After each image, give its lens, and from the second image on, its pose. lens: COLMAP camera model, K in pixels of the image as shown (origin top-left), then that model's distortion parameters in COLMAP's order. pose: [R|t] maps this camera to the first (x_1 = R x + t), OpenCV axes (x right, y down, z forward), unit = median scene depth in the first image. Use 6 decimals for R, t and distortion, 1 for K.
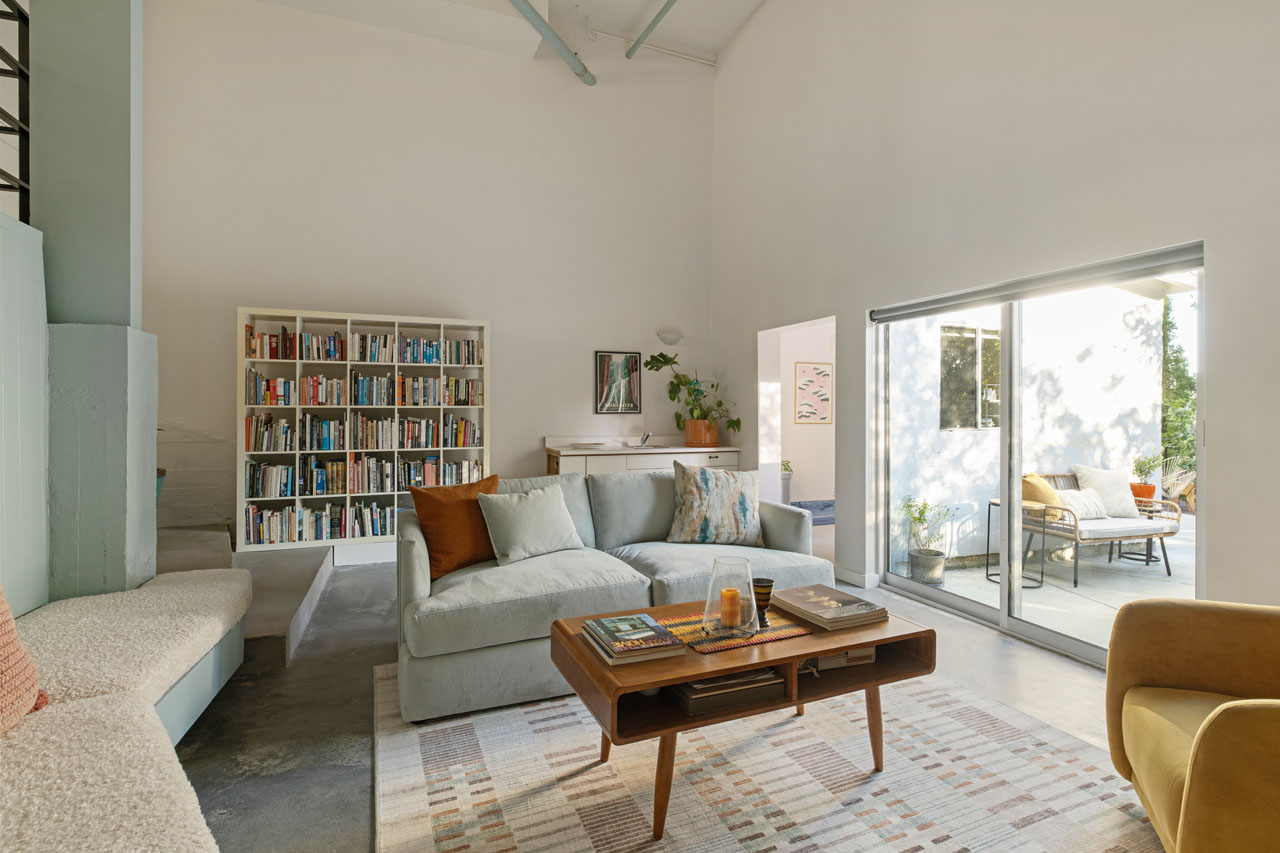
lens RADIAL K [[593.4, 0, 641.2], [0, 593.4, 416.4], [0, 0, 1]] dist [0.001059, 0.000039]
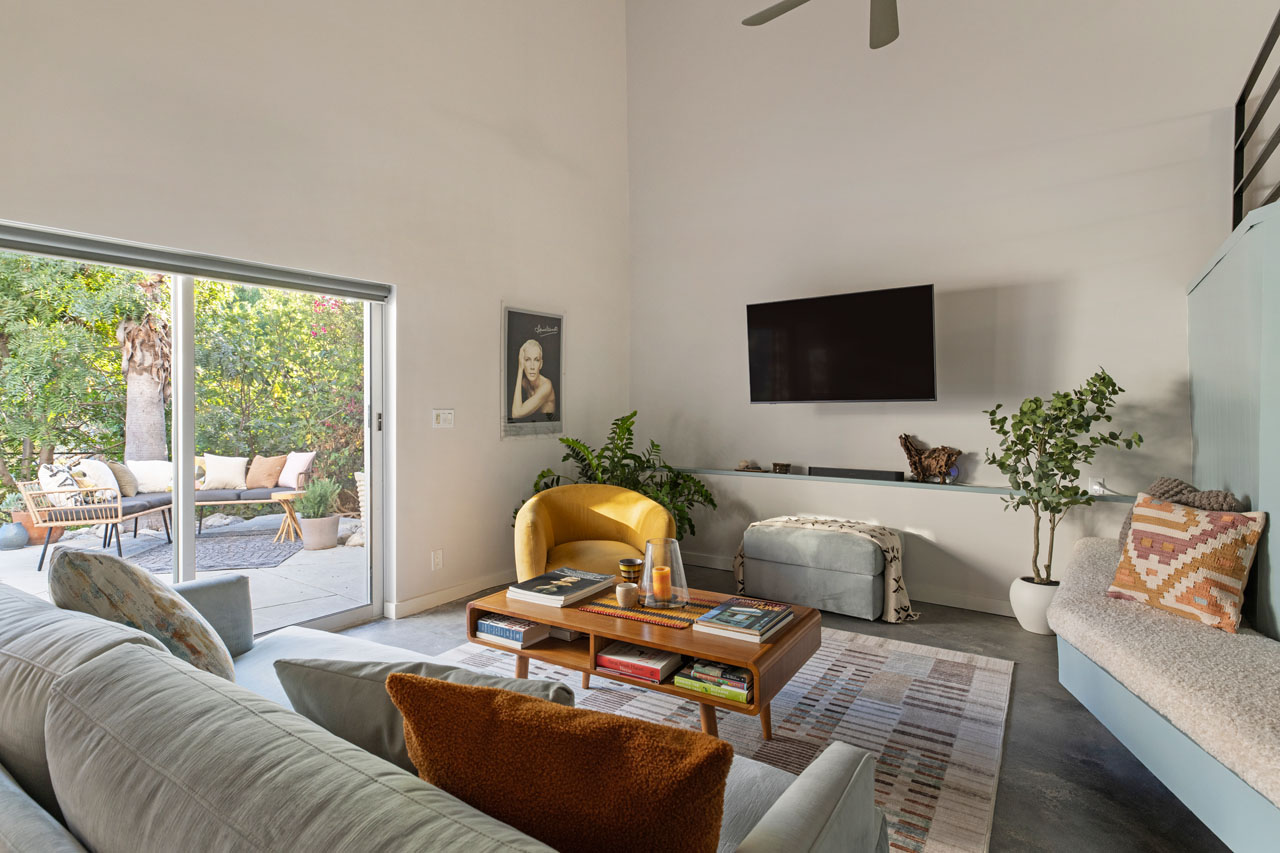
lens RADIAL K [[662.6, 0, 638.4], [0, 662.6, 420.6], [0, 0, 1]] dist [-0.001168, -0.000089]
pose [[-0.567985, -0.017988, 0.822842, -0.883045], [0.007058, 0.999618, 0.026725, -0.017282], [-0.823009, 0.020987, -0.567641, 1.825589]]
